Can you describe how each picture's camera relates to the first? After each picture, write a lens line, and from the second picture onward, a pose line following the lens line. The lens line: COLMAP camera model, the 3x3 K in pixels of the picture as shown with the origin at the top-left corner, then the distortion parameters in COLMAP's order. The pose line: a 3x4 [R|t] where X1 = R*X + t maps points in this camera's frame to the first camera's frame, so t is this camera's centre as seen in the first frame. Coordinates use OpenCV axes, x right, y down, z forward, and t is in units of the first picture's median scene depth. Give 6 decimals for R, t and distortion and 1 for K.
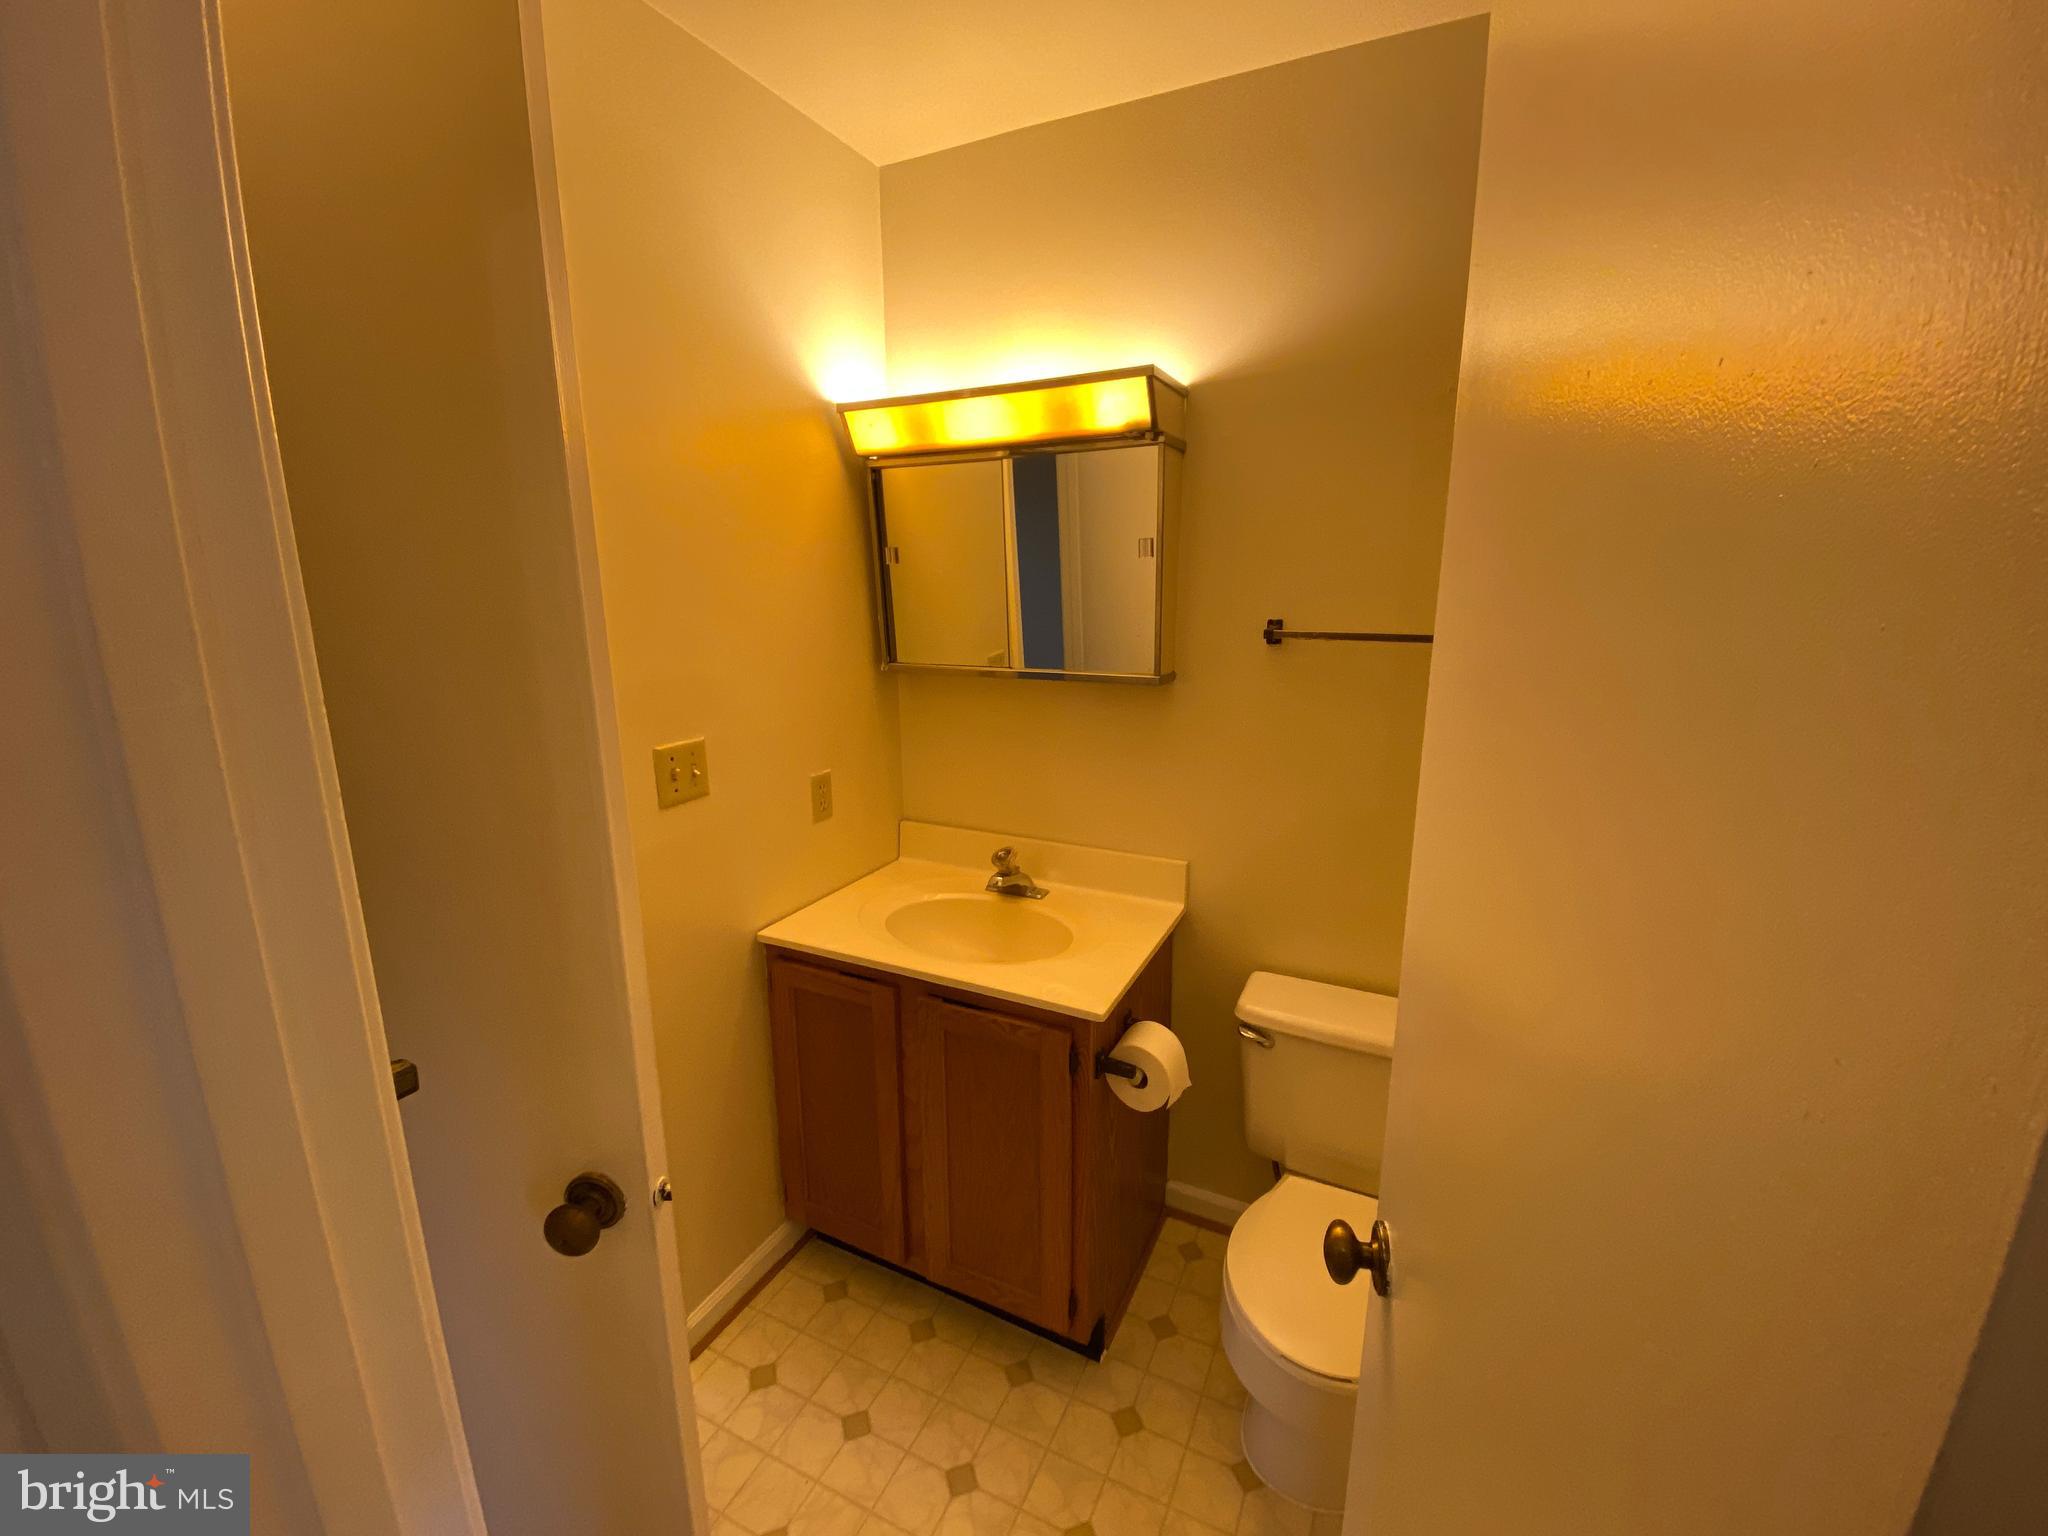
lens RADIAL K [[843.2, 0, 1019.8], [0, 843.2, 759.8], [0, 0, 1]] dist [0.015591, -0.007227]
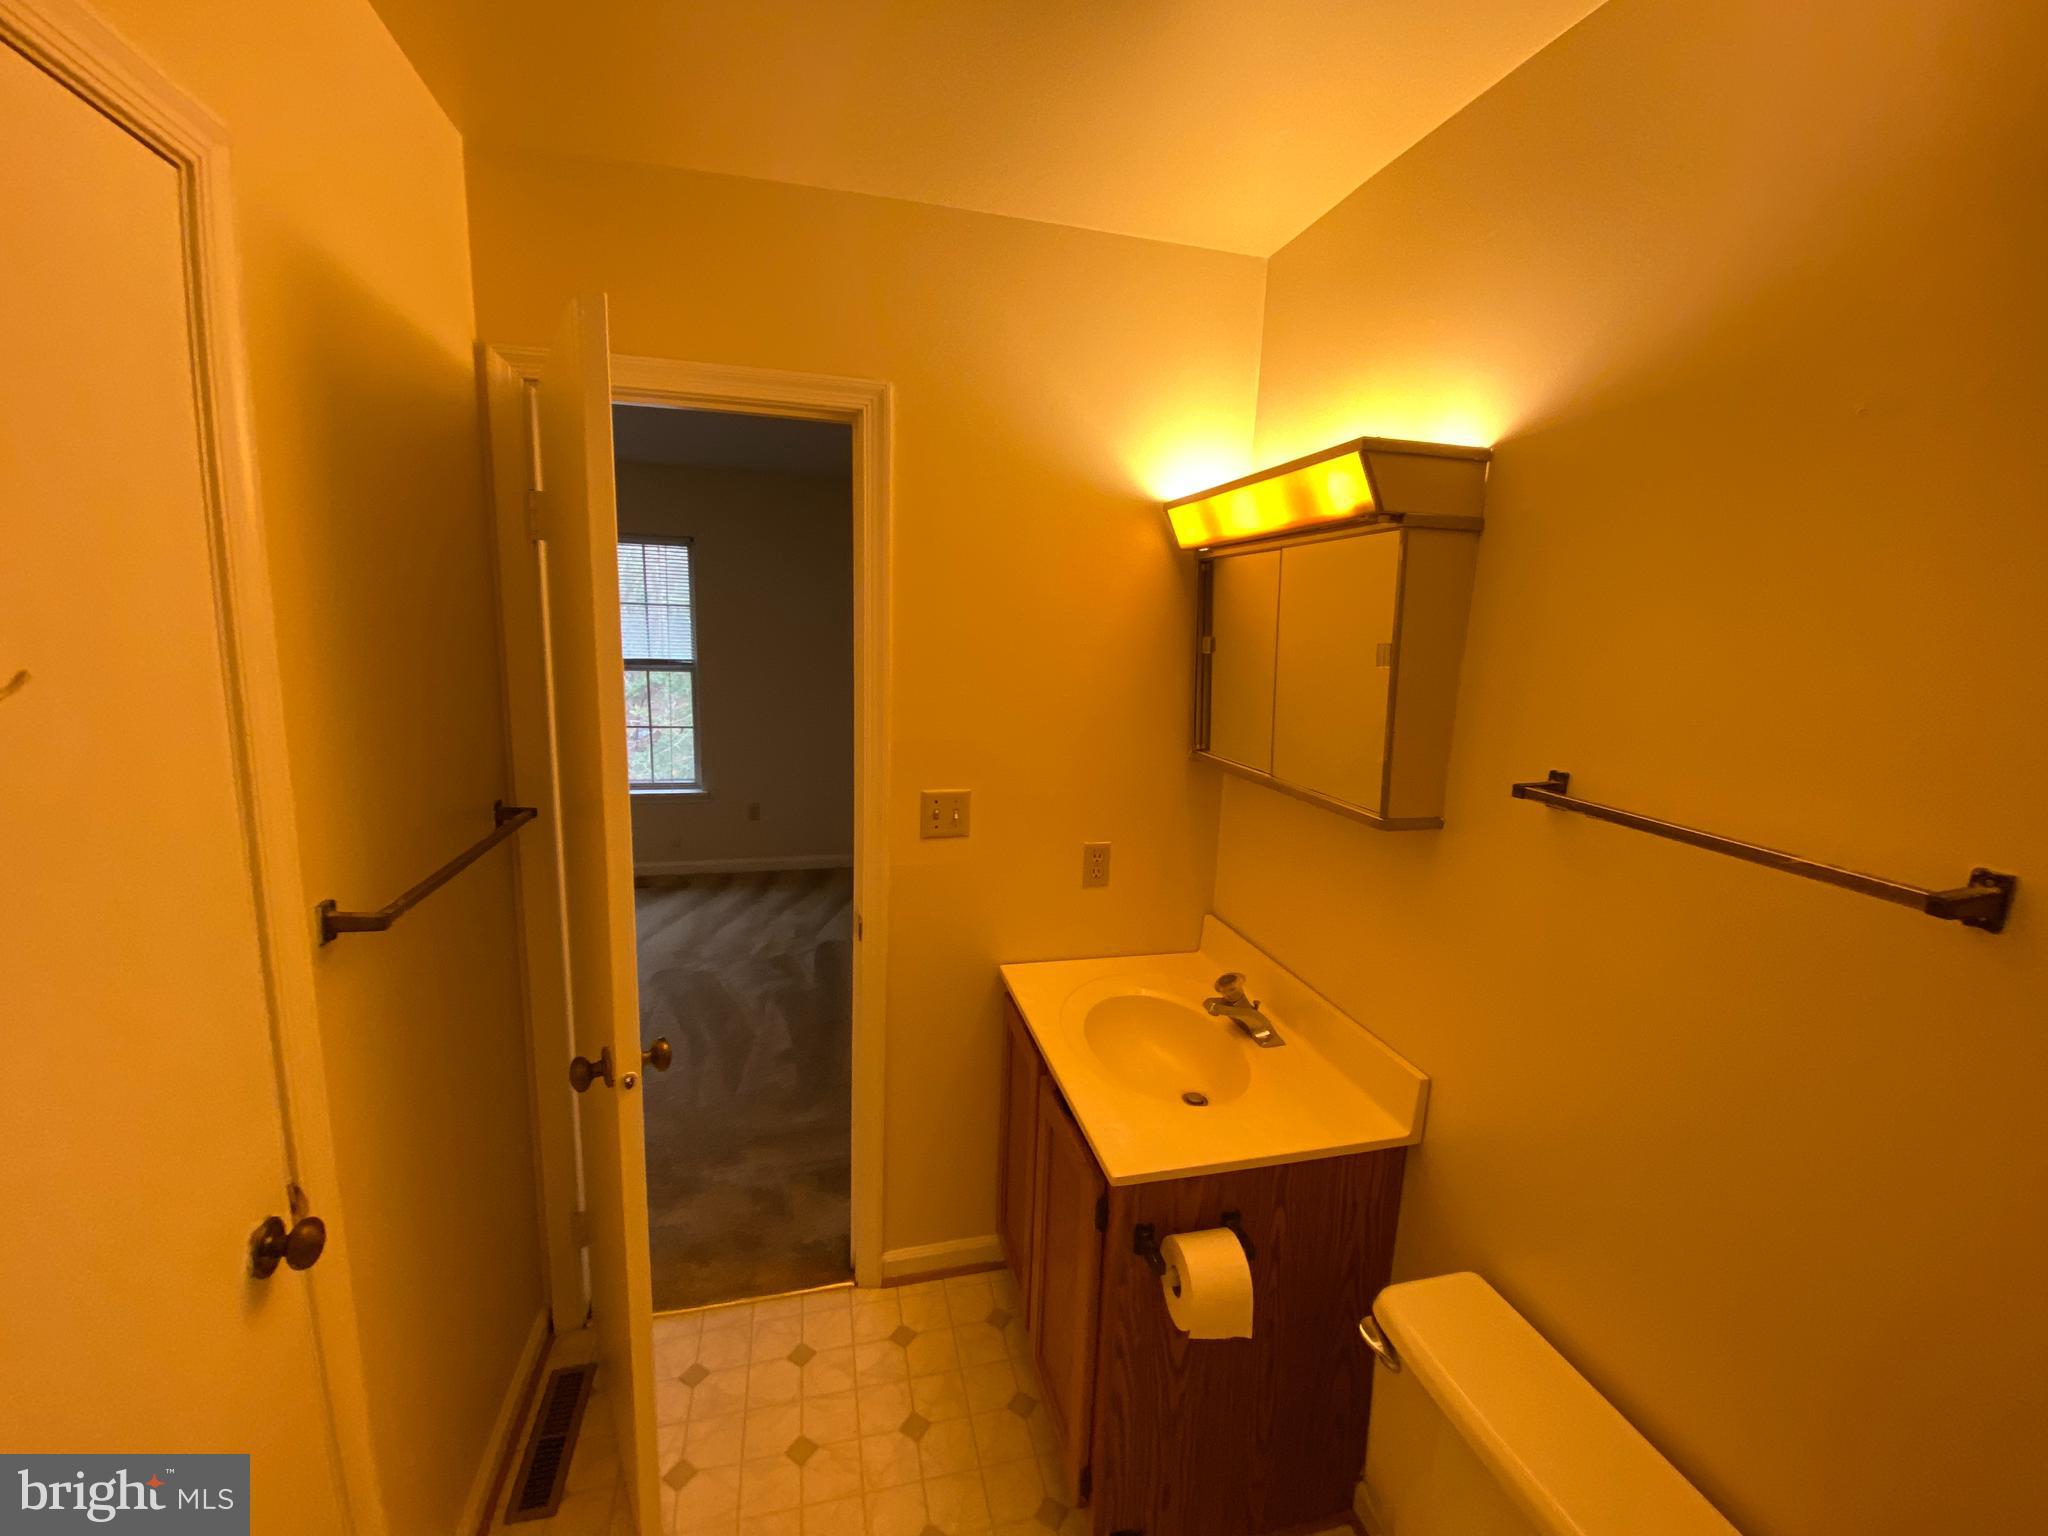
lens RADIAL K [[843.2, 0, 1020.7], [0, 843.2, 757.3], [0, 0, 1]] dist [0.015591, -0.007227]
pose [[0.648232, 0.150623, -0.746397, 0.530638], [-0.195606, 0.980284, 0.027941, -0.112552], [0.735889, 0.127888, 0.664915, 0.232688]]
